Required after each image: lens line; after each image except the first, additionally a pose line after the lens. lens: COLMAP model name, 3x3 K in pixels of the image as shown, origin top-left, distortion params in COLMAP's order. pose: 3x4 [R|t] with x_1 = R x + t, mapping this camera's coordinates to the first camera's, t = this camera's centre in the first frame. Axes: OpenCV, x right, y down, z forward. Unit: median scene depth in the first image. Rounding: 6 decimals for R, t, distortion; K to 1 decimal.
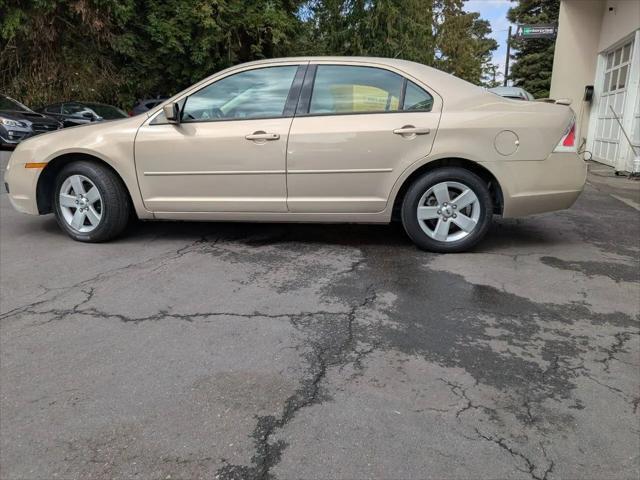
lens RADIAL K [[474.6, 0, 321.7], [0, 474.6, 224.4], [0, 0, 1]] dist [0.031532, -0.058496]
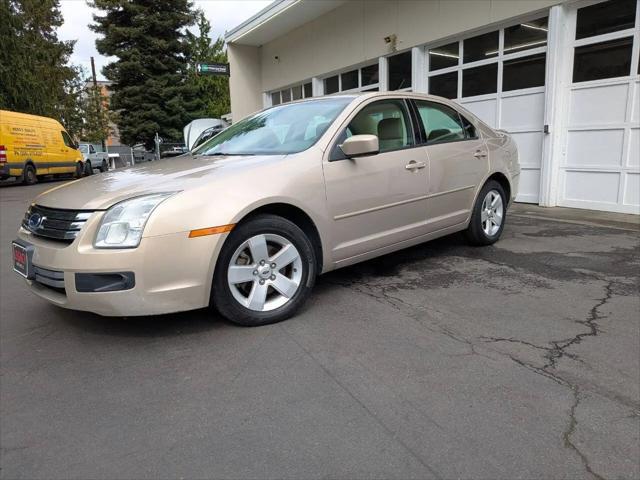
lens RADIAL K [[474.6, 0, 321.7], [0, 474.6, 224.4], [0, 0, 1]] dist [0.031532, -0.058496]
pose [[0.652282, -0.153186, 0.742336, -1.019670], [0.197647, 0.979858, 0.028530, -0.124977], [-0.731754, 0.128110, 0.669421, 0.456944]]
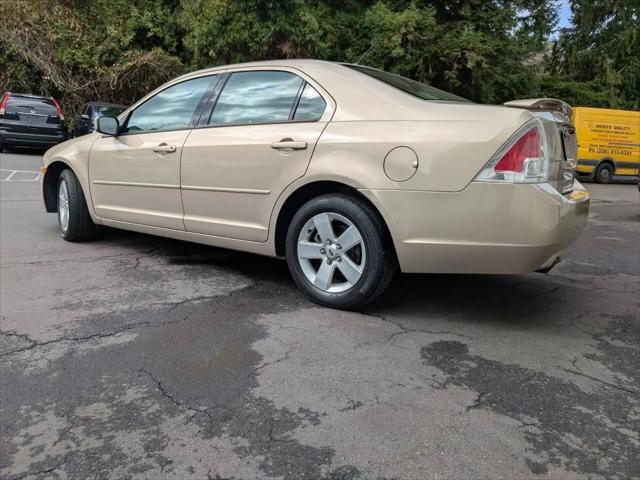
lens RADIAL K [[477.5, 0, 311.8], [0, 477.5, 218.2], [0, 0, 1]] dist [0.031061, -0.058886]
pose [[0.854833, 0.091633, -0.510748, 0.613282], [-0.131597, 0.990389, -0.042567, -0.043539], [0.501939, 0.103601, 0.858676, 0.328468]]
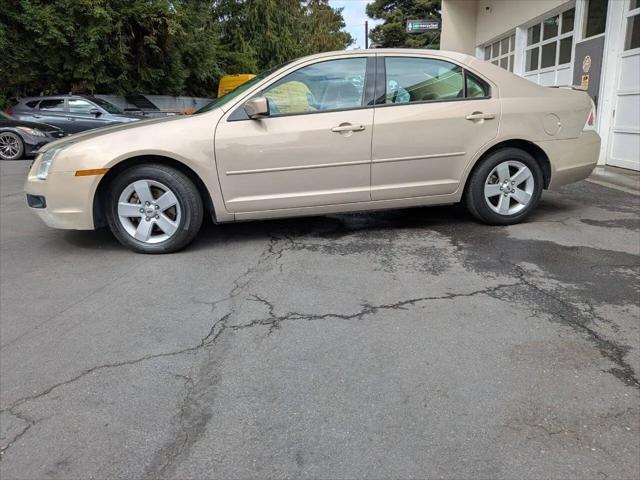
lens RADIAL K [[477.6, 0, 324.6], [0, 477.6, 213.6], [0, 0, 1]] dist [0.031951, -0.061762]
pose [[0.955444, -0.093315, 0.280035, -0.460317], [0.095572, 0.995407, 0.005615, -0.014153], [-0.279273, 0.021399, 0.959973, 0.044097]]
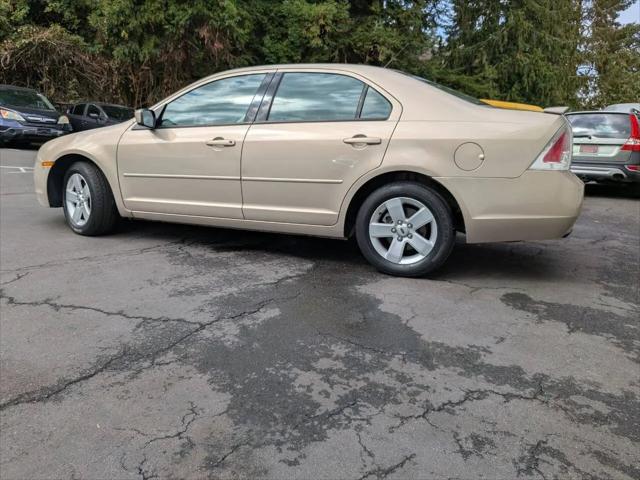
lens RADIAL K [[477.6, 0, 324.6], [0, 477.6, 213.6], [0, 0, 1]] dist [0.031951, -0.061762]
pose [[0.959729, 0.064288, -0.273474, 0.365133], [-0.080365, 0.995610, -0.047986, -0.003503], [0.269188, 0.068031, 0.960682, 0.089247]]
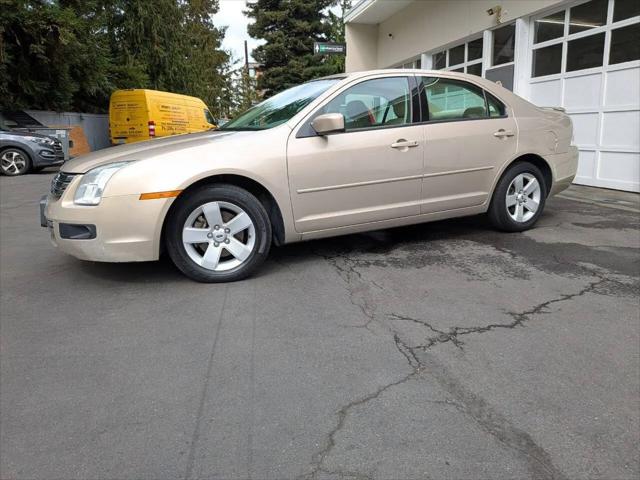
lens RADIAL K [[474.5, 0, 327.0], [0, 474.5, 213.4], [0, 0, 1]] dist [0.037207, -0.059179]
pose [[0.842147, -0.121778, 0.525317, -0.805019], [0.142146, 0.989844, 0.001586, -0.059595], [-0.520176, 0.073336, 0.850905, 0.213507]]
